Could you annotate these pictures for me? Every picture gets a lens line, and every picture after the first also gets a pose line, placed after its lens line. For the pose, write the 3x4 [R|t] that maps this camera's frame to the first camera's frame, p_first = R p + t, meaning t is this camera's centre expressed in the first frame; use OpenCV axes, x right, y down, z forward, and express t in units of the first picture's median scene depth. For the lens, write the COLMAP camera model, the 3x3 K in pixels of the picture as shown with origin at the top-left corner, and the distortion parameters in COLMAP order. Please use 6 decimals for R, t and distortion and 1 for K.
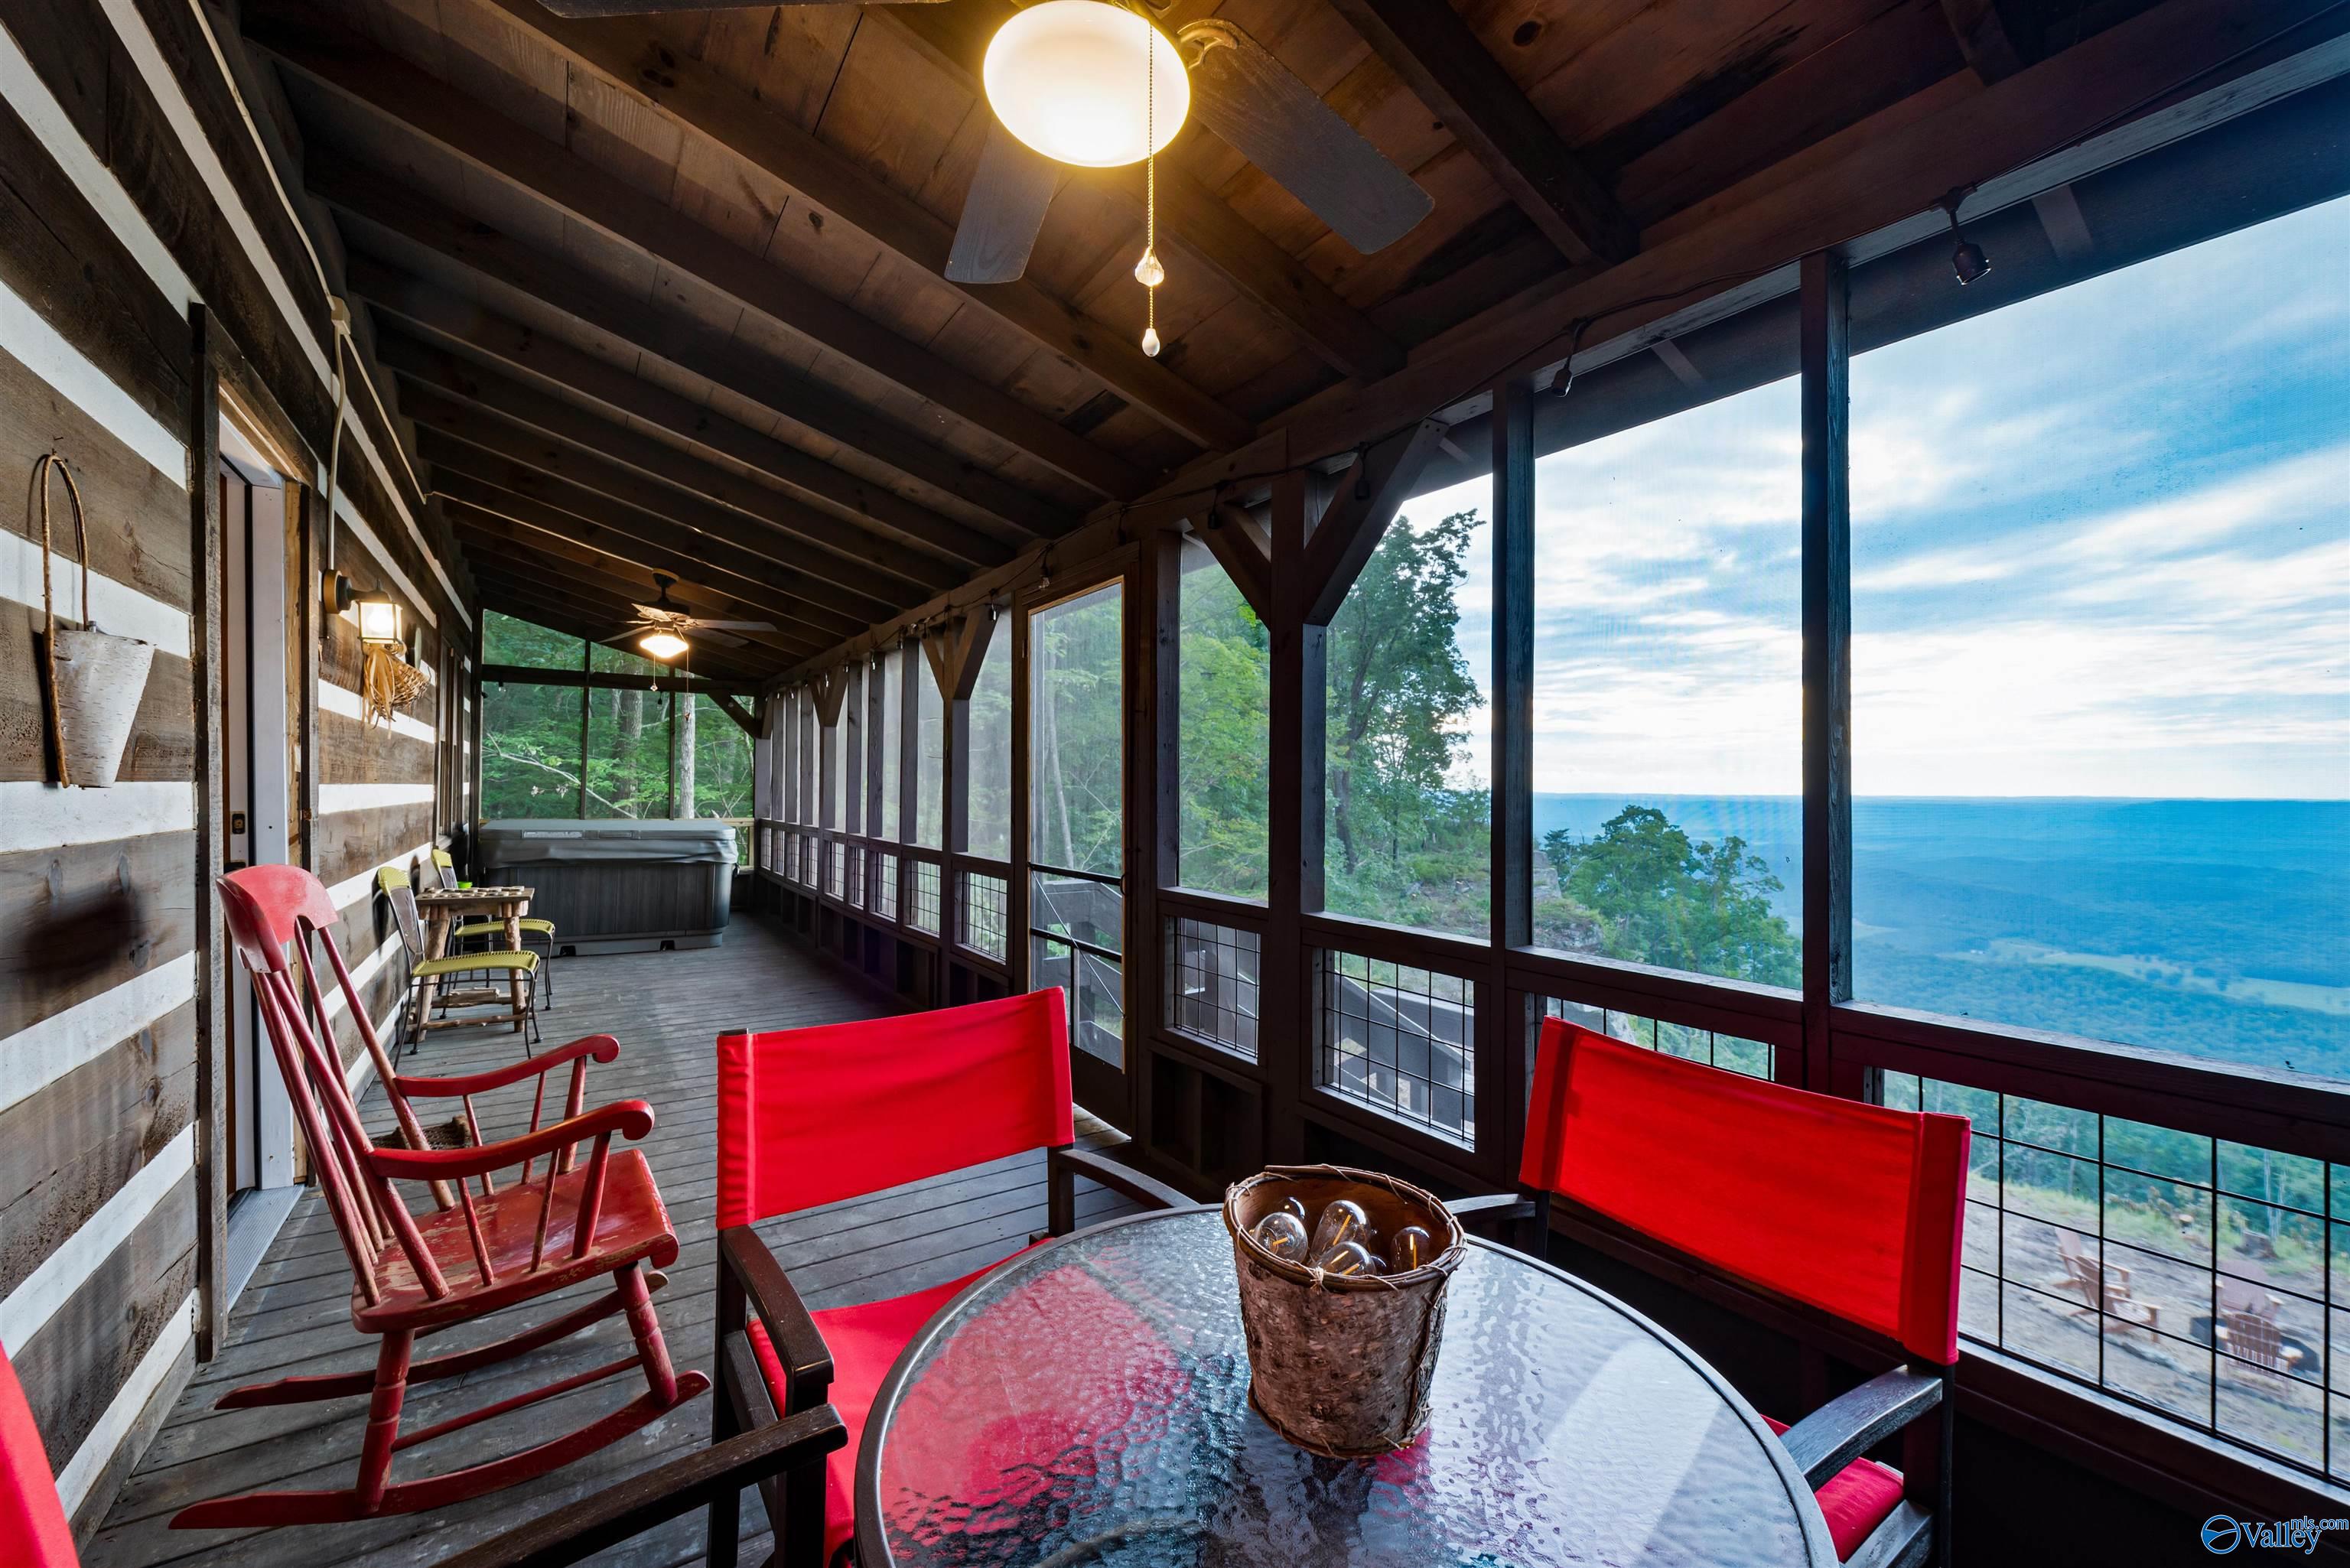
lens RADIAL K [[917.8, 0, 1179.5], [0, 917.8, 784.5], [0, 0, 1]] dist [0.006075, -0.002783]
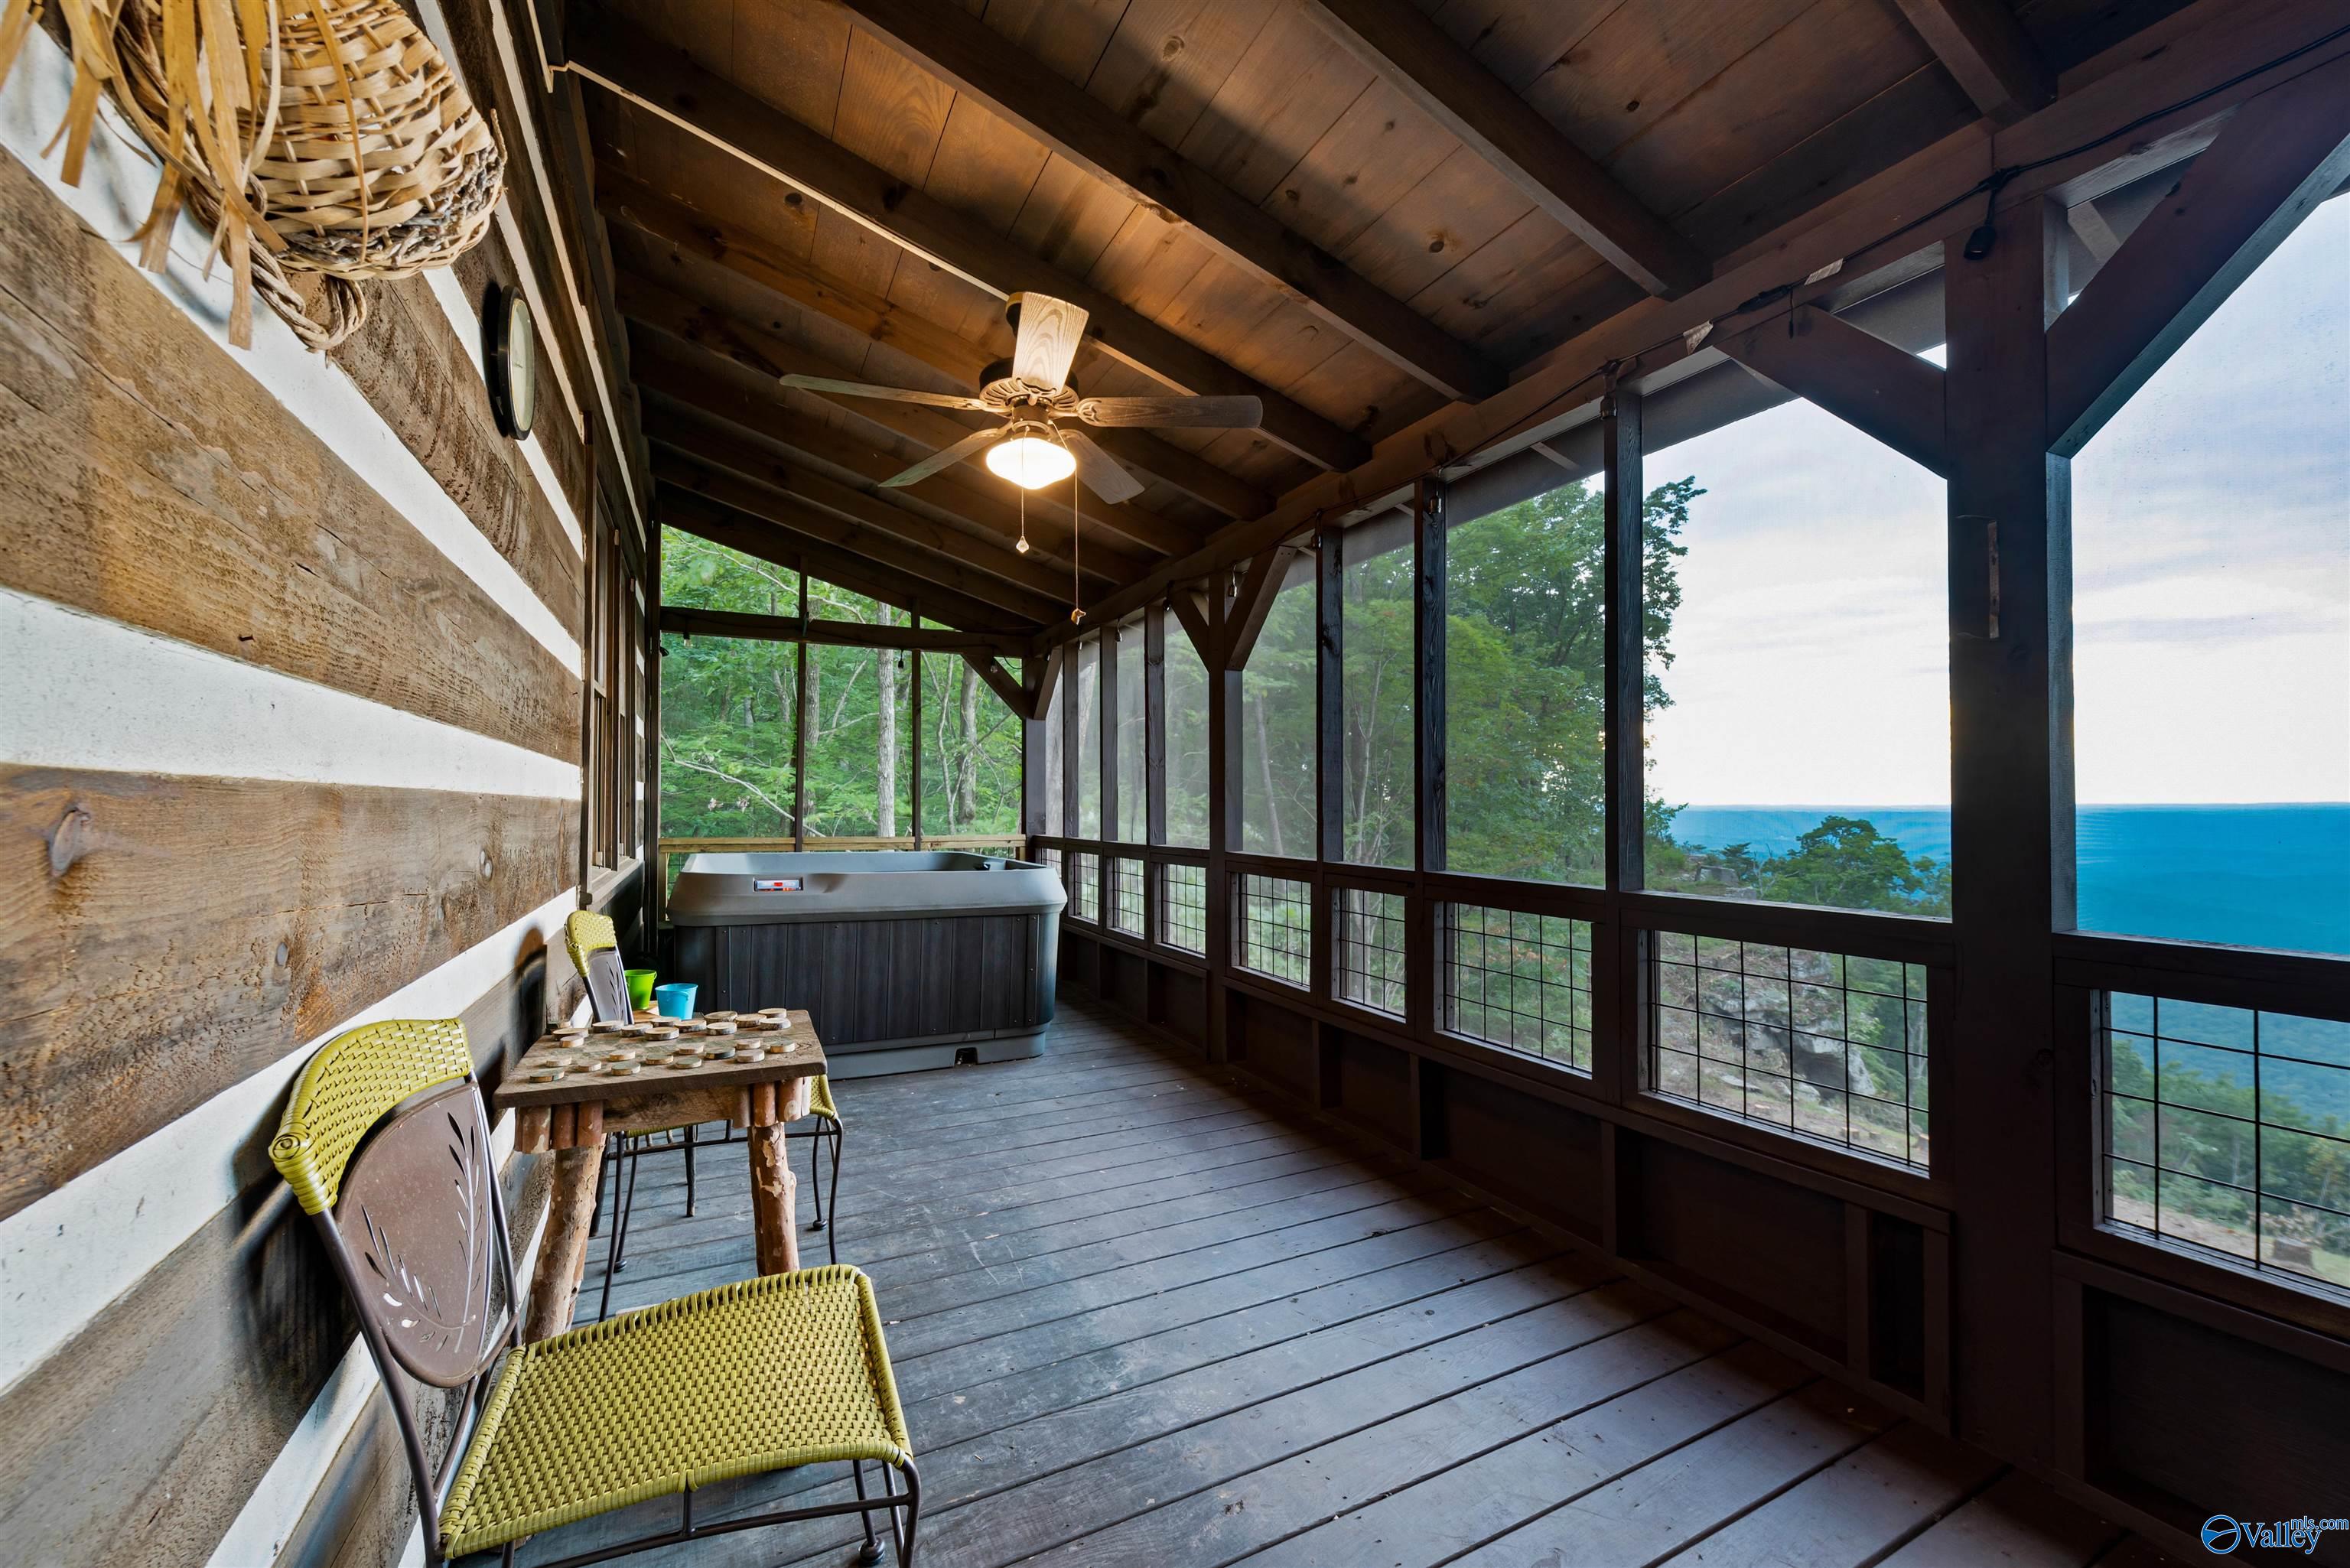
lens RADIAL K [[917.8, 0, 1175.4], [0, 917.8, 798.1], [0, 0, 1]] dist [0.006075, -0.002783]
pose [[0.991445, -0.011753, -0.129994, -0.272604], [0.011341, 0.999928, -0.003916, 0.013590], [0.130031, 0.002409, 0.991507, 0.349229]]
